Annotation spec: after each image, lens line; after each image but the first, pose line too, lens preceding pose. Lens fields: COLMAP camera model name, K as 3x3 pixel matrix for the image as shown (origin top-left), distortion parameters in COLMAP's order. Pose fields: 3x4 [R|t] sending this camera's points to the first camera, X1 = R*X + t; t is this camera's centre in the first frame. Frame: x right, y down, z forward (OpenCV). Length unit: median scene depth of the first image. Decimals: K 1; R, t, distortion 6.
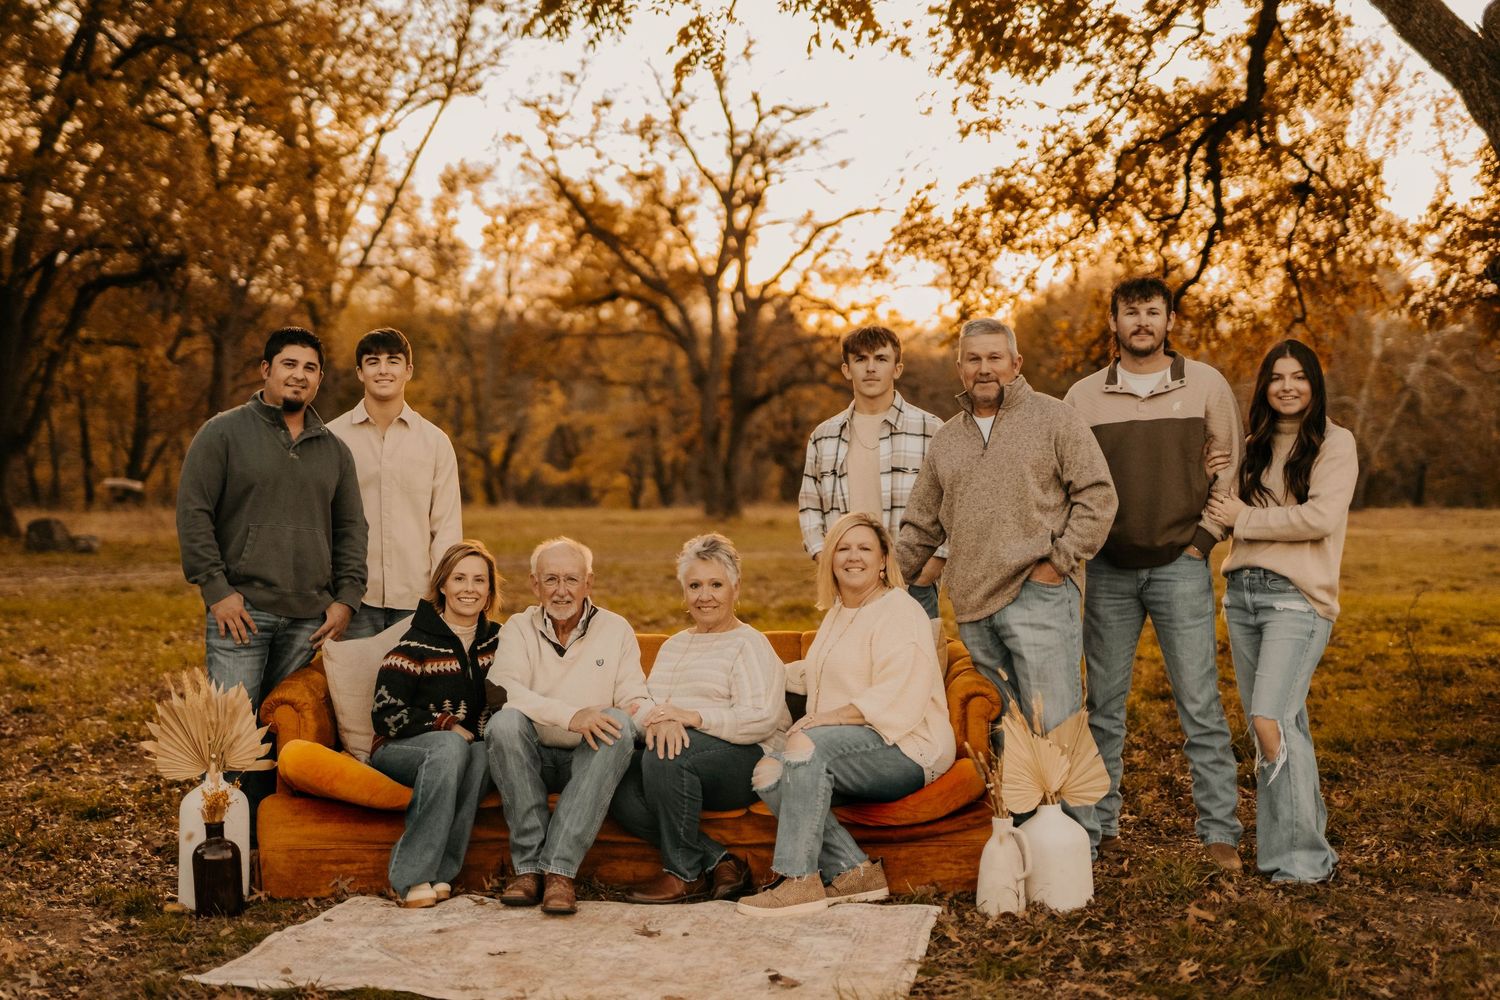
lens RADIAL K [[2159.1, 0, 750.0], [0, 2159.1, 500.0], [0, 0, 1]] dist [0.007937, -0.007163]
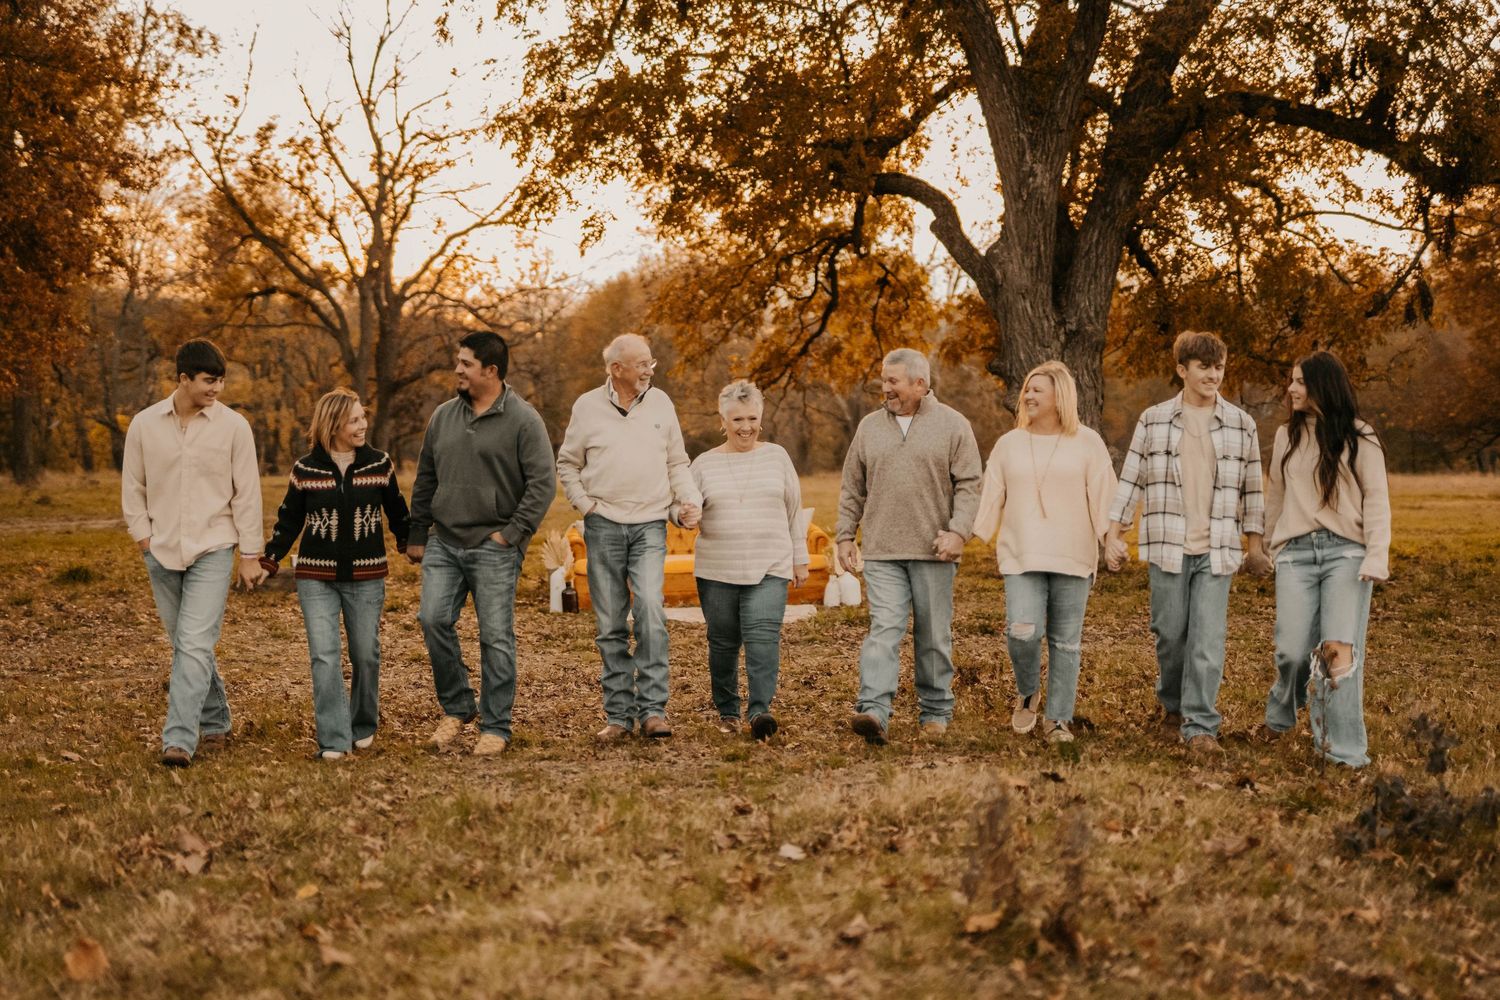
lens RADIAL K [[2159.1, 0, 750.0], [0, 2159.1, 500.0], [0, 0, 1]] dist [0.007937, -0.007163]
pose [[0.976803, -0.000836, 0.214139, -0.158043], [-0.002391, 0.999887, 0.014811, -0.001499], [-0.214127, -0.014979, 0.976691, -0.475176]]
